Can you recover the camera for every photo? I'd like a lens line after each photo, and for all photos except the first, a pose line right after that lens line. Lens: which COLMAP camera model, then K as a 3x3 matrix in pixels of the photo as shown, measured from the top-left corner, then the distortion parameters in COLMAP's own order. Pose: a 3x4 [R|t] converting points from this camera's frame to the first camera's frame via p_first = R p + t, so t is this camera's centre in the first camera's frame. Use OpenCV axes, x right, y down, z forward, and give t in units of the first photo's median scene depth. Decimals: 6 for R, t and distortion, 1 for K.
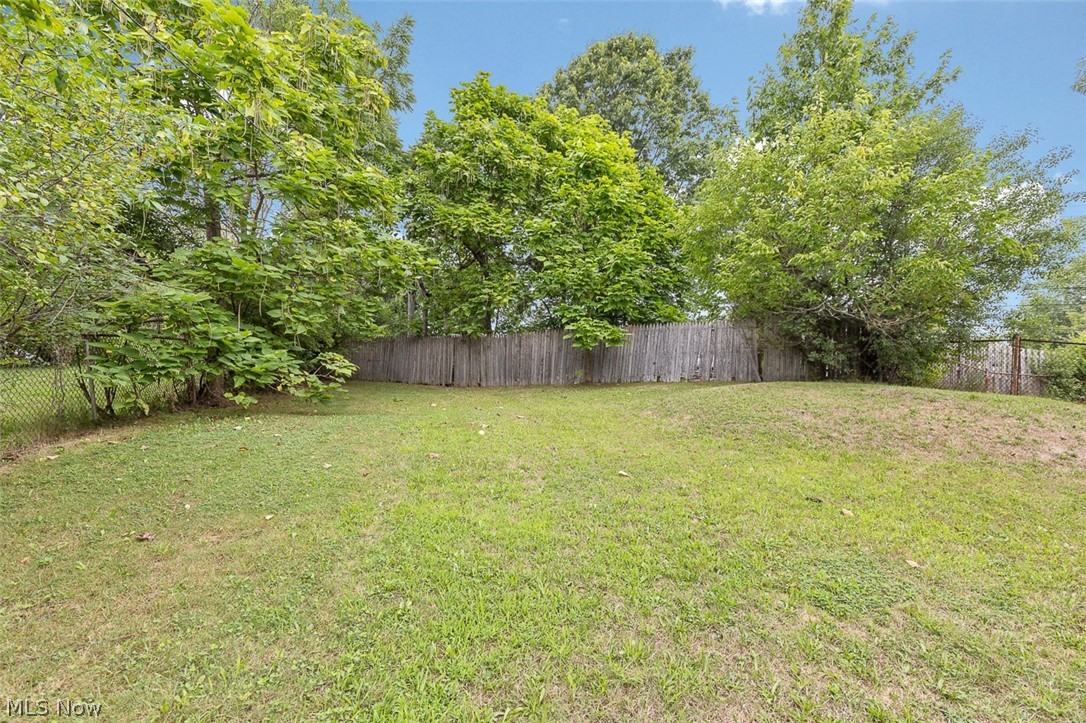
lens RADIAL K [[494.6, 0, 538.0], [0, 494.6, 377.2], [0, 0, 1]] dist [0.007601, -0.001558]
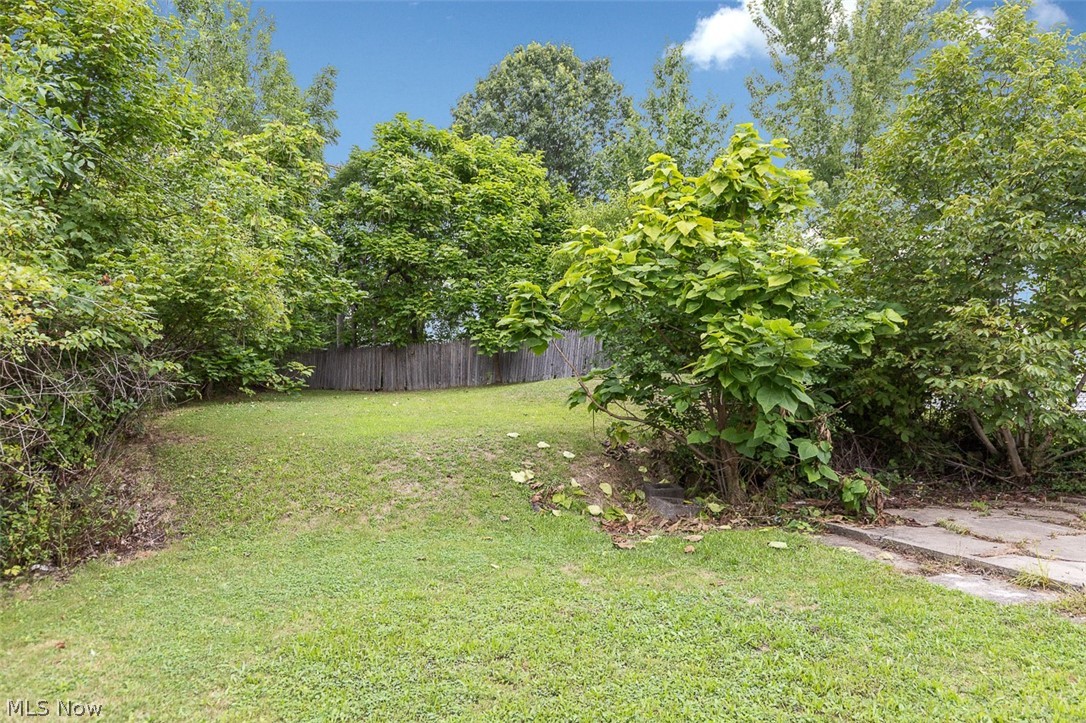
lens RADIAL K [[687.9, 0, 538.9], [0, 687.9, 372.7], [0, 0, 1]] dist [0.004062, 0.003934]
pose [[0.998528, -0.030509, 0.044846, 0.126797], [0.031857, 0.999052, -0.029669, 0.039108], [-0.043898, 0.031054, 0.998553, -0.634325]]
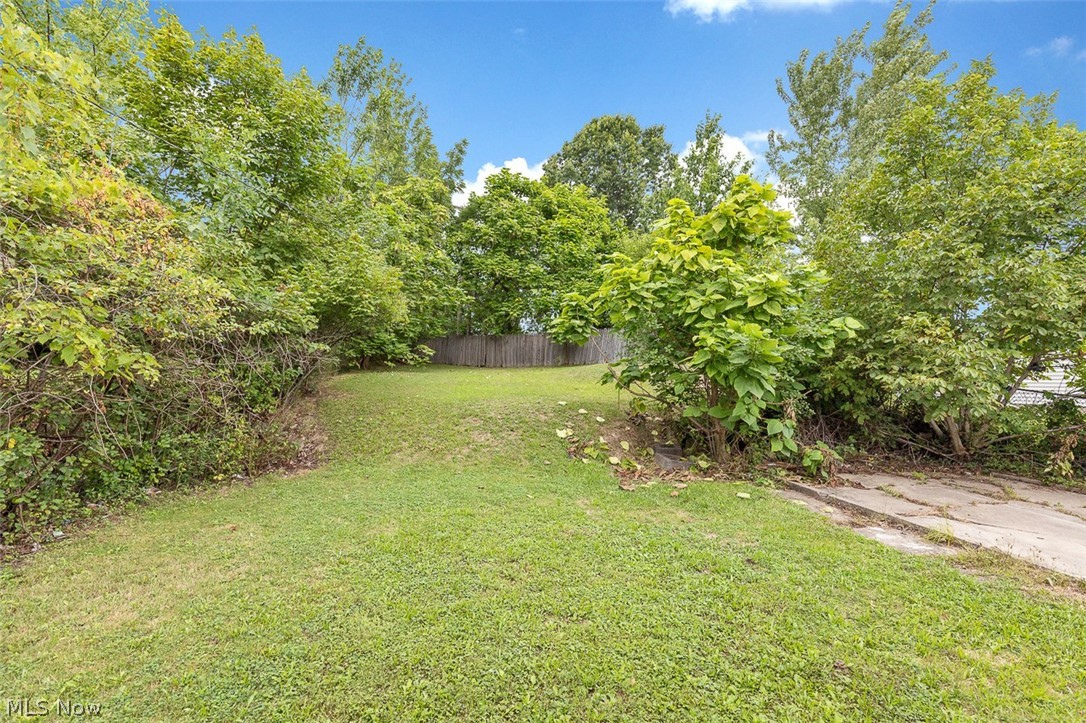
lens RADIAL K [[494.6, 0, 541.5], [0, 494.6, 373.5], [0, 0, 1]] dist [0.007601, -0.001558]
pose [[0.996374, 0.006873, -0.084802, 0.160708], [-0.006585, 0.999972, 0.003673, 0.036330], [0.084825, -0.003101, 0.996391, -0.634127]]
